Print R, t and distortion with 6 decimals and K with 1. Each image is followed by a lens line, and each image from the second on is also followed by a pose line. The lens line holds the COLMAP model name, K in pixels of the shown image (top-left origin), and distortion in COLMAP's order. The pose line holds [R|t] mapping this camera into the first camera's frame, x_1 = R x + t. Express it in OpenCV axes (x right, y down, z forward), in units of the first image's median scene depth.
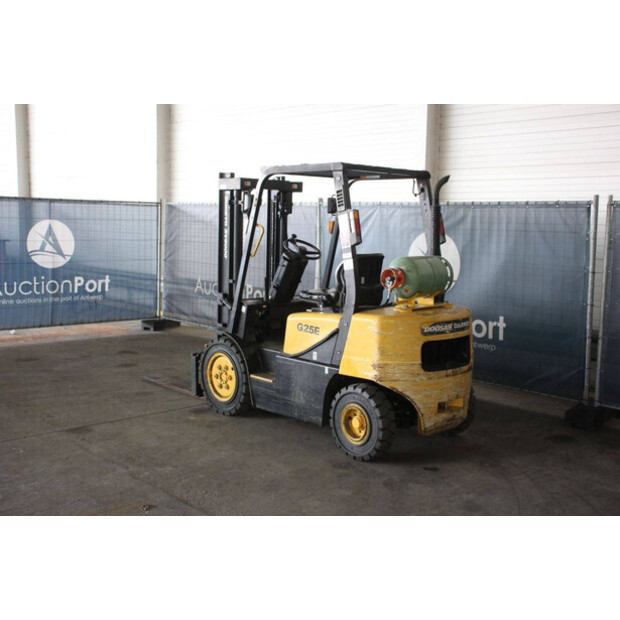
lens RADIAL K [[748.5, 0, 306.9], [0, 748.5, 305.7], [0, 0, 1]] dist [0.006835, 0.000000]
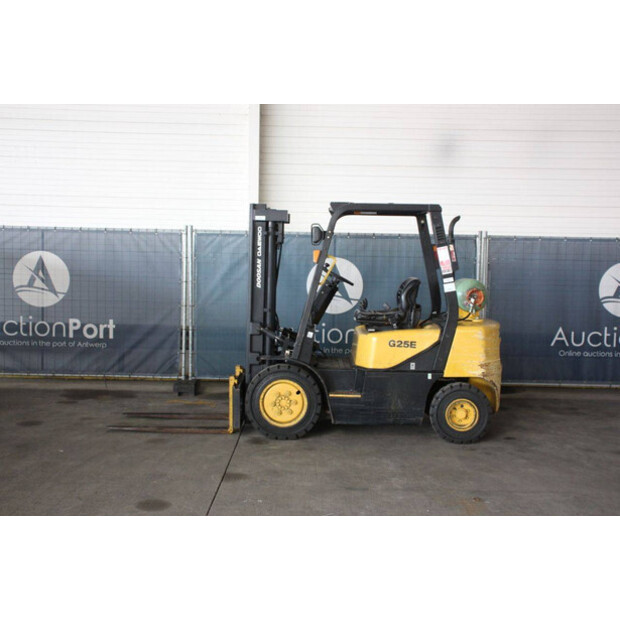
lens RADIAL K [[798.0, 0, 312.7], [0, 798.0, 303.5], [0, 0, 1]] dist [0.031263, 0.000000]
pose [[0.688113, -0.055452, 0.723481, -0.998903], [0.078542, 0.996909, 0.001707, -0.045549], [-0.721340, 0.055649, 0.690342, 0.240394]]
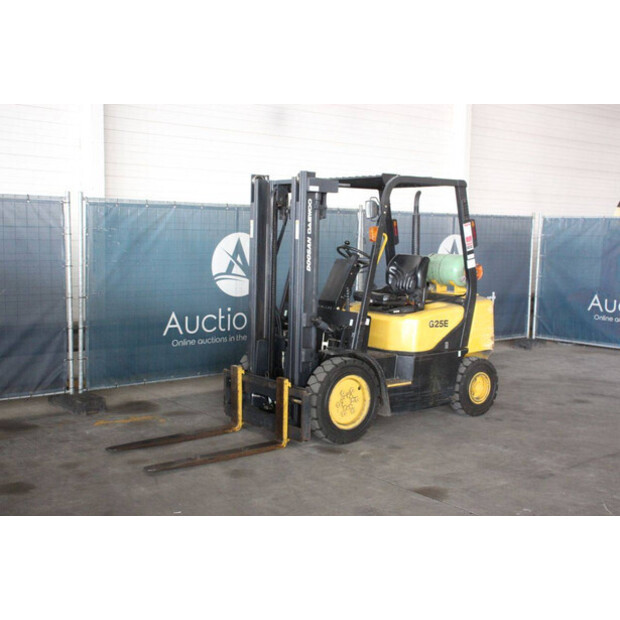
lens RADIAL K [[783.1, 0, 320.8], [0, 783.1, 303.6], [0, 0, 1]] dist [0.028467, 0.000000]
pose [[0.061186, -0.114093, 0.991584, -1.190038], [0.095954, 0.989517, 0.107934, -0.145588], [-0.993503, 0.088542, 0.071492, 1.098660]]
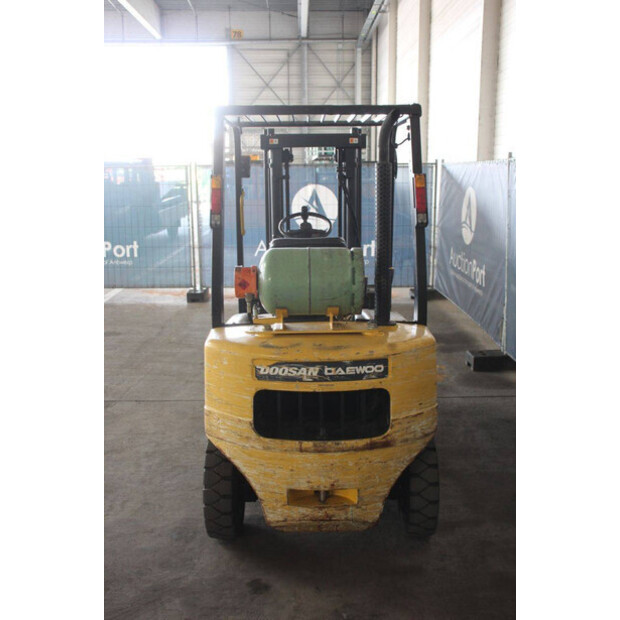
lens RADIAL K [[658.8, 0, 312.4], [0, 658.8, 318.5], [0, 0, 1]] dist [-0.010454, 0.000000]
pose [[0.737571, 0.122514, -0.664063, 0.501582], [-0.057540, 0.991230, 0.118964, -0.071447], [0.672814, -0.049534, 0.738152, 0.579534]]
